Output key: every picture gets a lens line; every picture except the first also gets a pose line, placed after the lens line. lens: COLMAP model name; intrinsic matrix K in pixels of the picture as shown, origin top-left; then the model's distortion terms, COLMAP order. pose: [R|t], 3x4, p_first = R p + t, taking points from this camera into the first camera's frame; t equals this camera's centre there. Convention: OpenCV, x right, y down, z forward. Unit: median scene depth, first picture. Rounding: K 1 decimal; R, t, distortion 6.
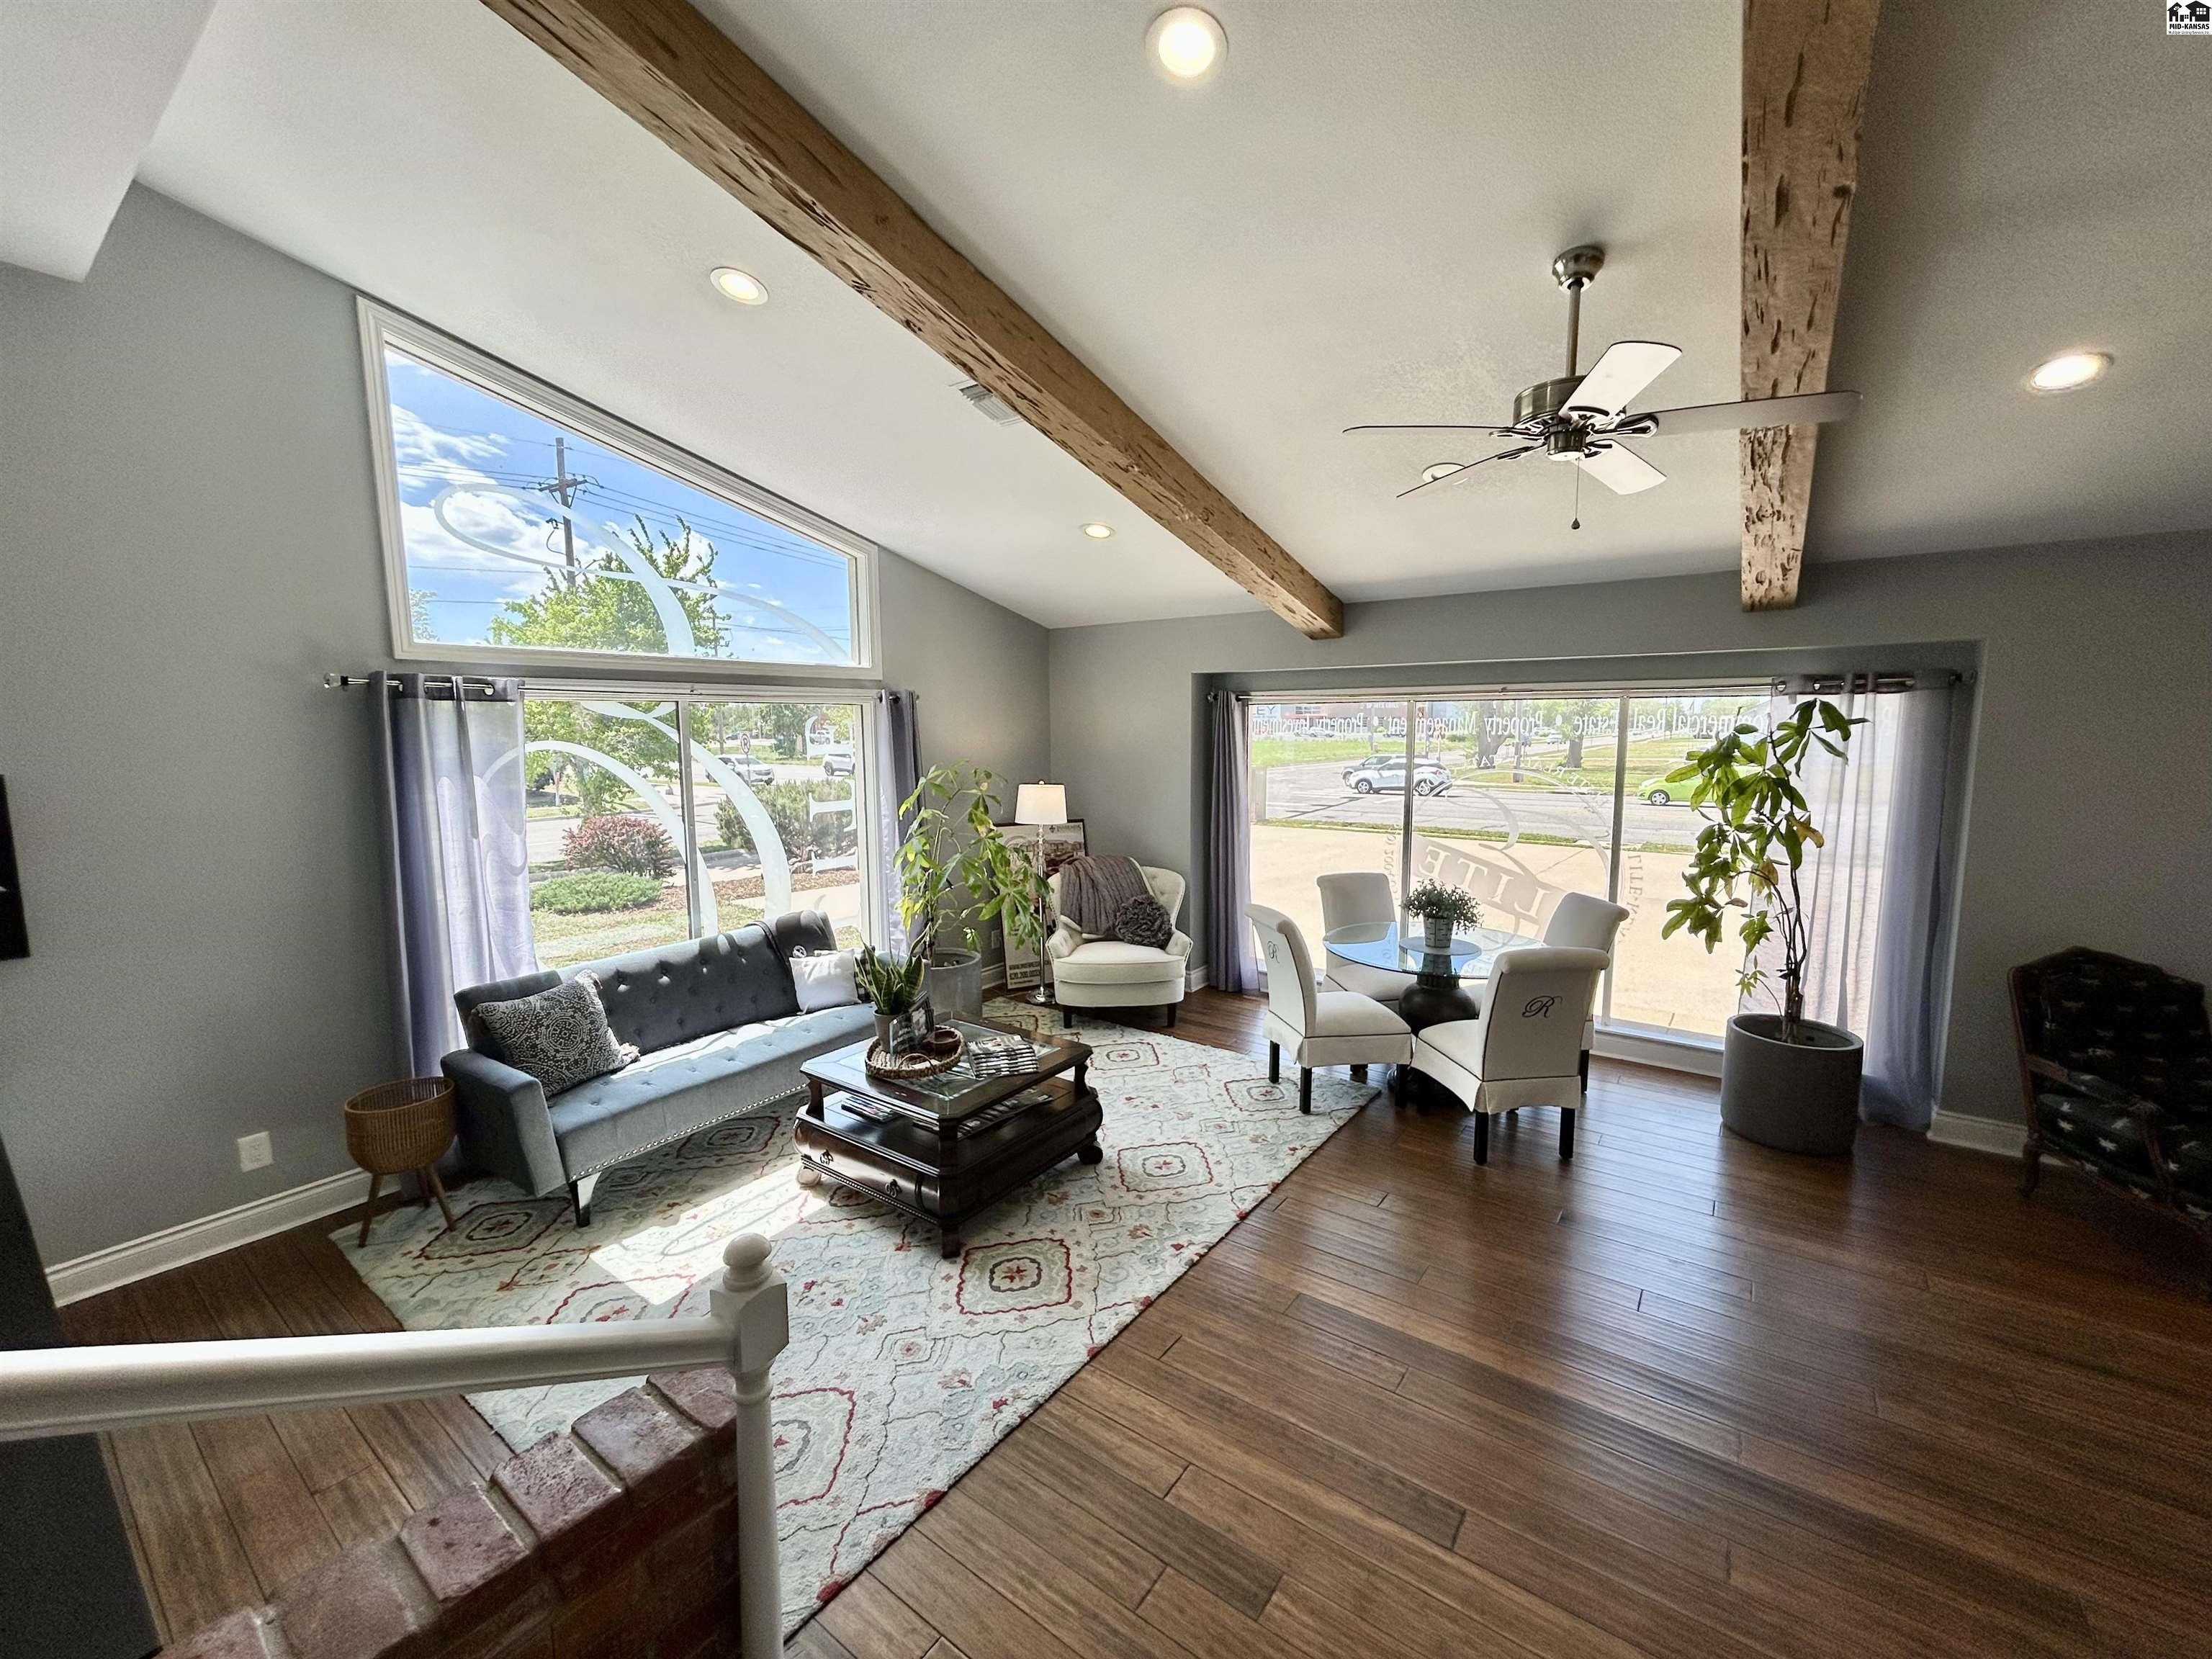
lens RADIAL K [[893.8, 0, 1111.5], [0, 893.8, 824.0], [0, 0, 1]] dist [0.000711, 0.000507]
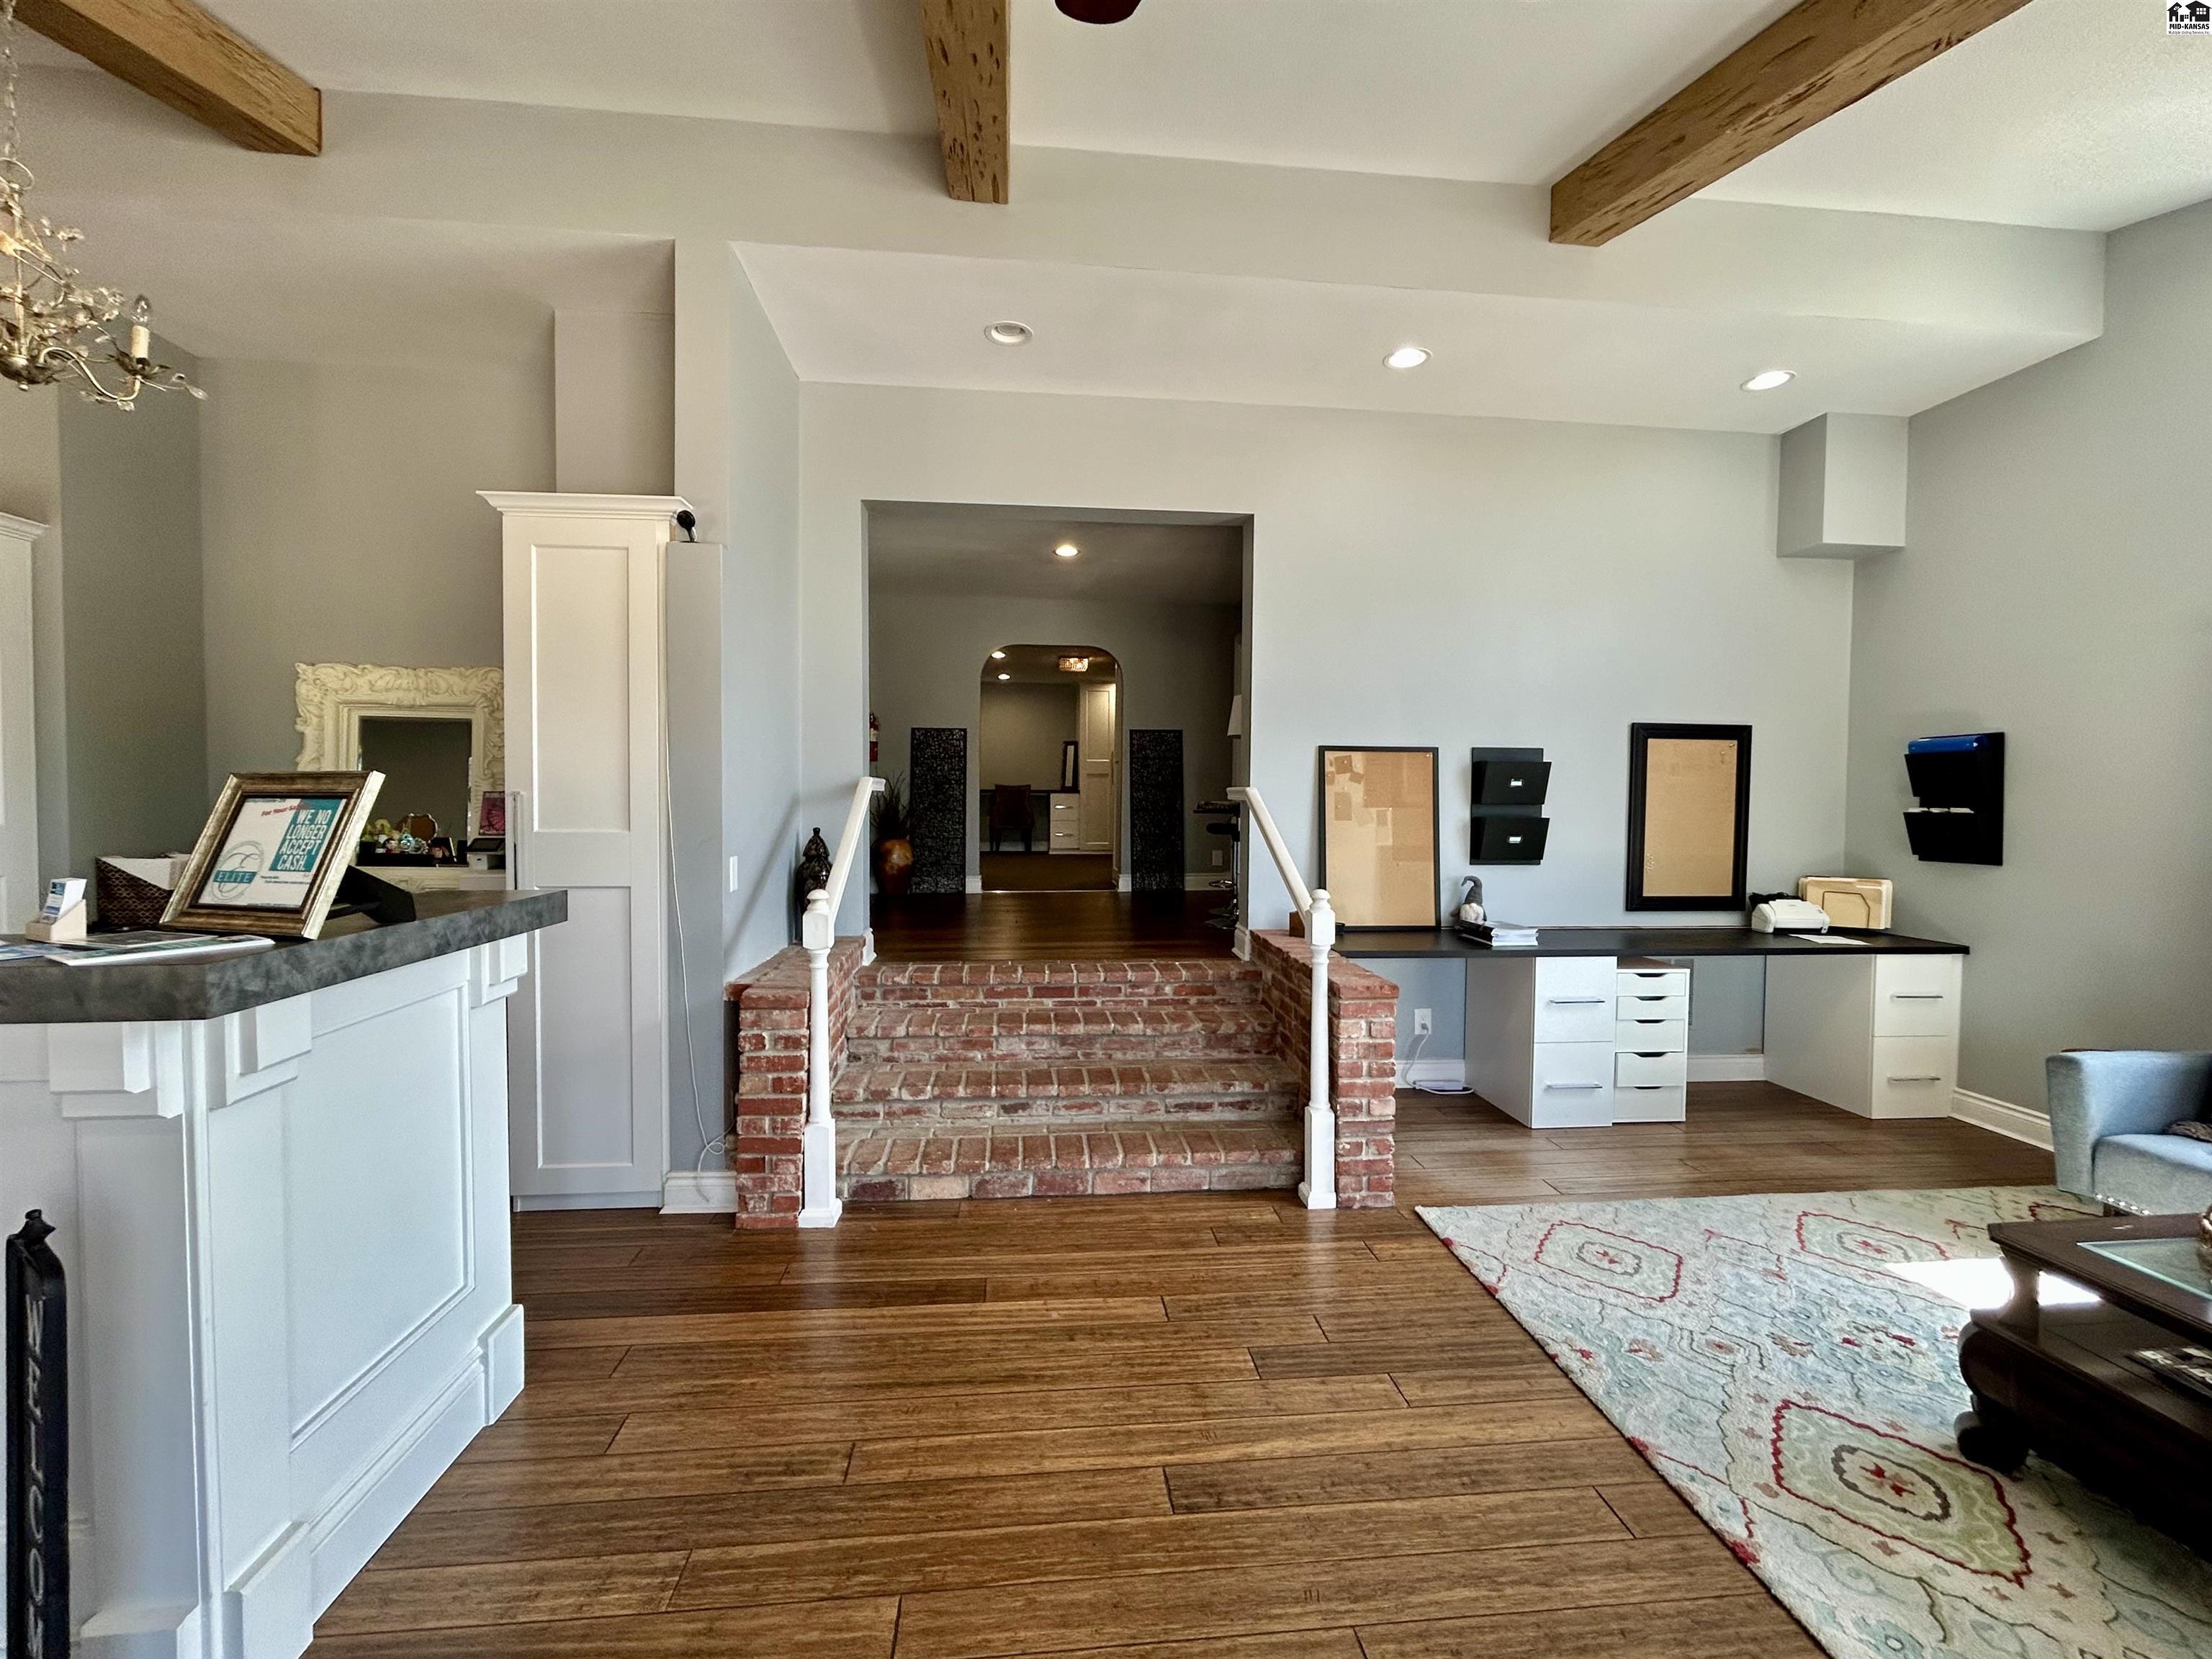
lens RADIAL K [[893.8, 0, 1110.4], [0, 893.8, 830.5], [0, 0, 1]] dist [0.000711, 0.000507]
pose [[-0.738932, 0.024917, -0.673319, 0.845909], [-0.079151, 0.989187, 0.123469, 0.039989], [0.669115, 0.144529, -0.728970, 1.270386]]
